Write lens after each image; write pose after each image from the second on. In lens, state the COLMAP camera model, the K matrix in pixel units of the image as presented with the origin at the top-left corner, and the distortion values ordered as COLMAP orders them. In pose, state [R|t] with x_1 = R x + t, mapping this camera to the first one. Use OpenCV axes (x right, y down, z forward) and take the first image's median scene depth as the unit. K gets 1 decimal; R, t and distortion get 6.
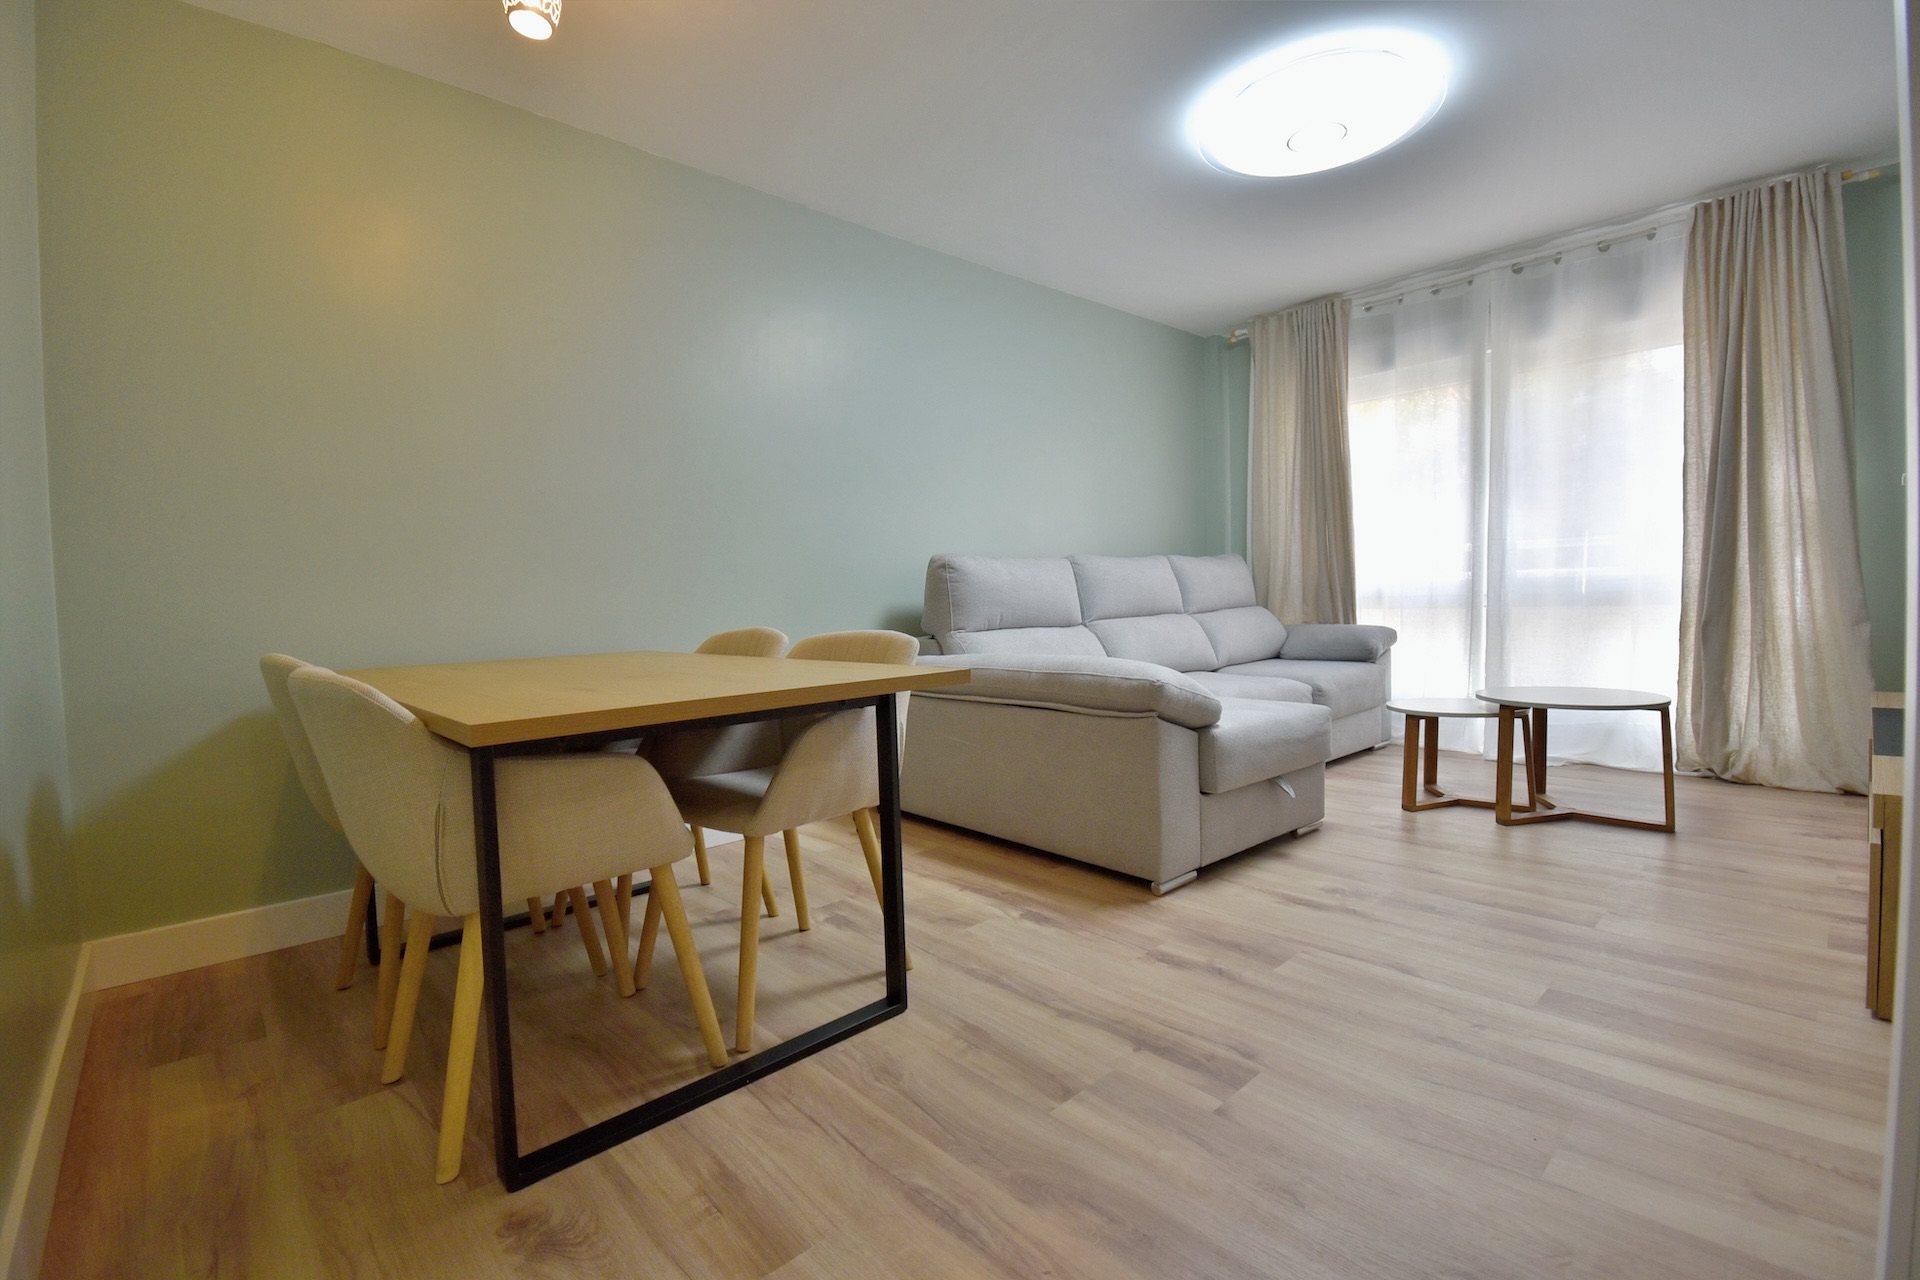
lens RADIAL K [[841.1, 0, 956.2], [0, 841.1, 637.9], [0, 0, 1]] dist [0.020426, -0.026936]
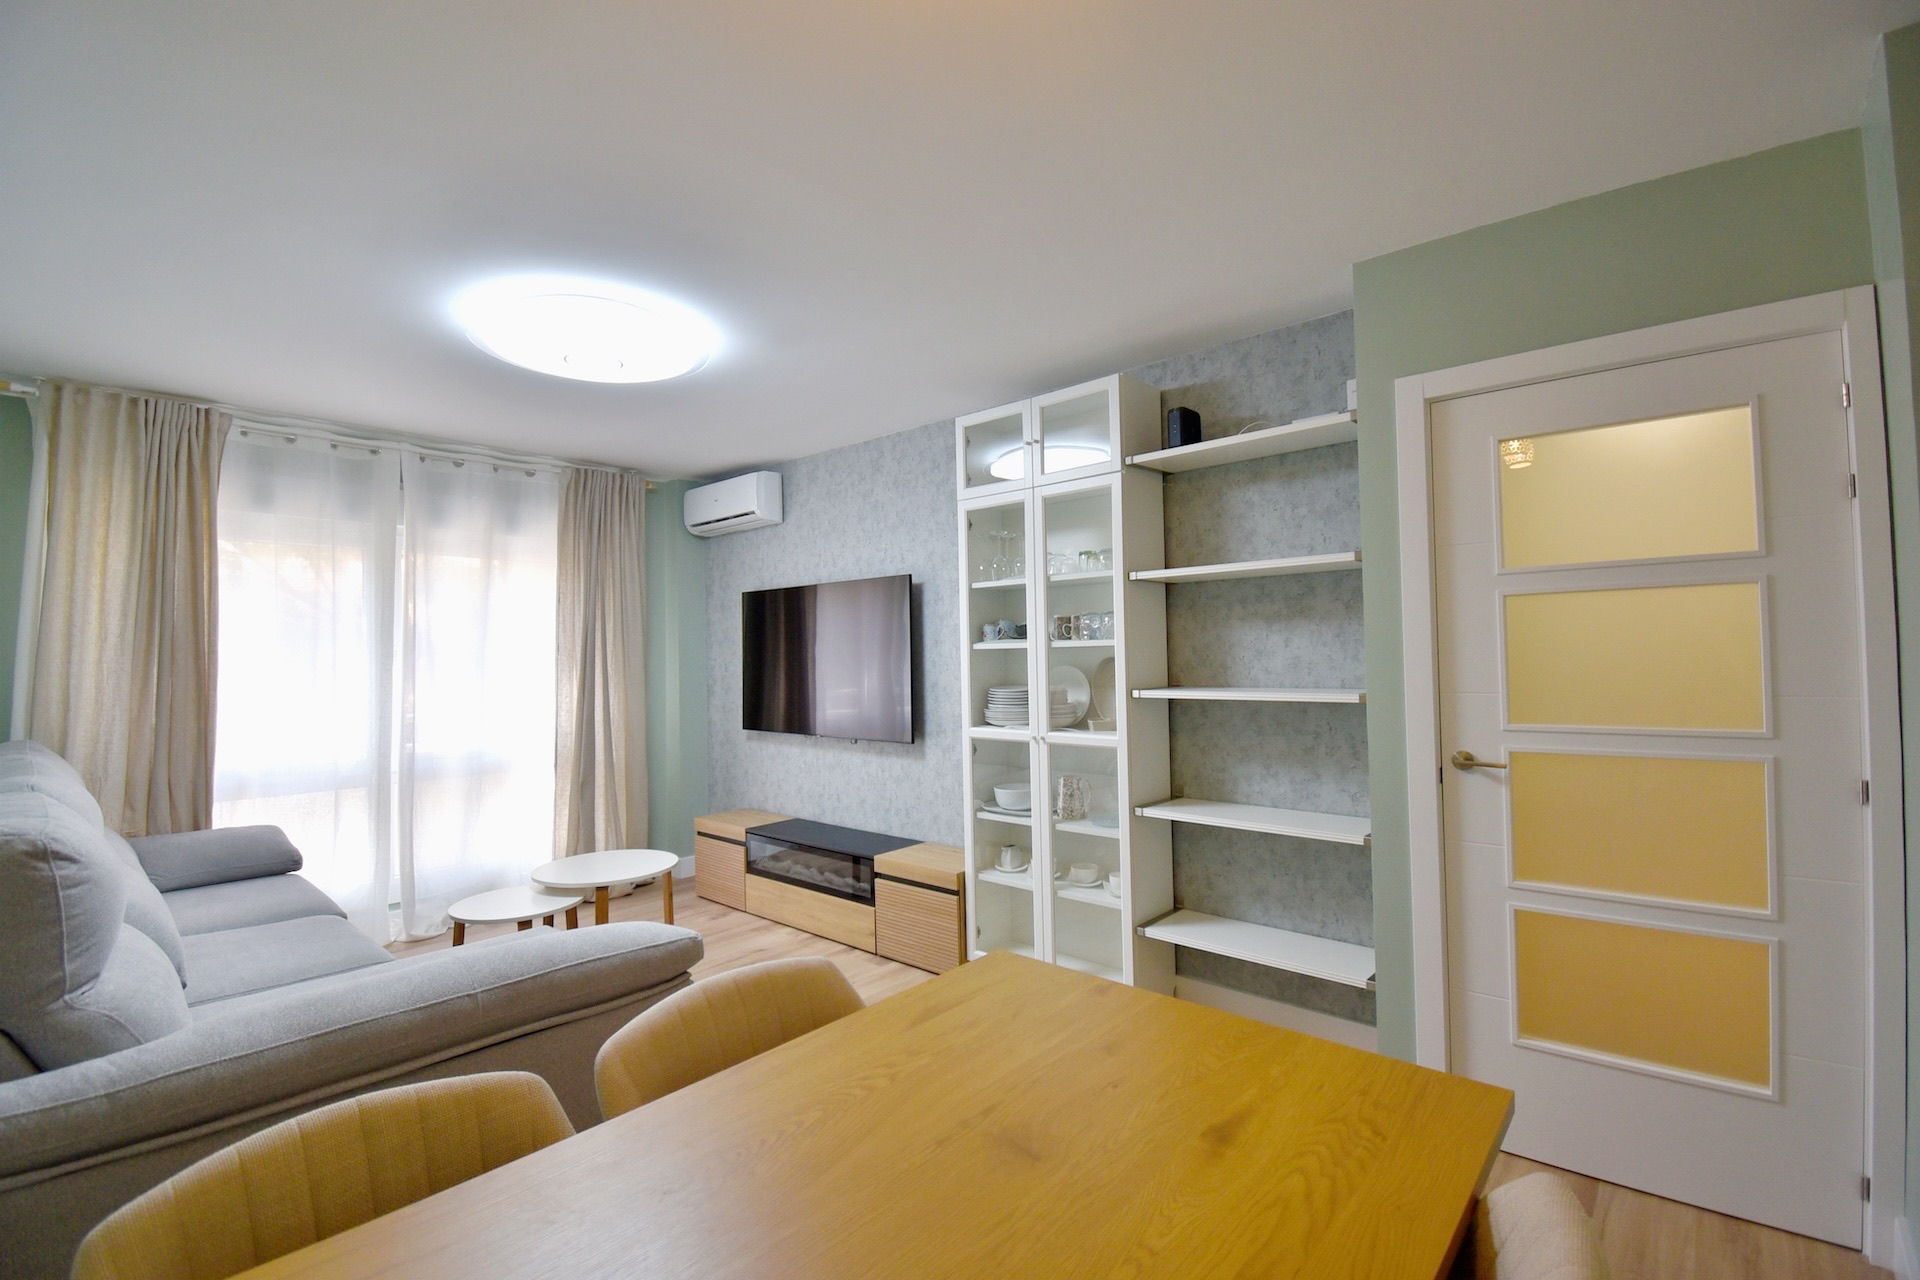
lens RADIAL K [[841.1, 0, 956.2], [0, 841.1, 637.9], [0, 0, 1]] dist [0.020426, -0.026936]
pose [[-0.099283, 0.056090, 0.993477, -0.418426], [0.067169, 0.996511, -0.049548, -0.120481], [-0.992790, 0.061812, -0.102704, 0.467168]]
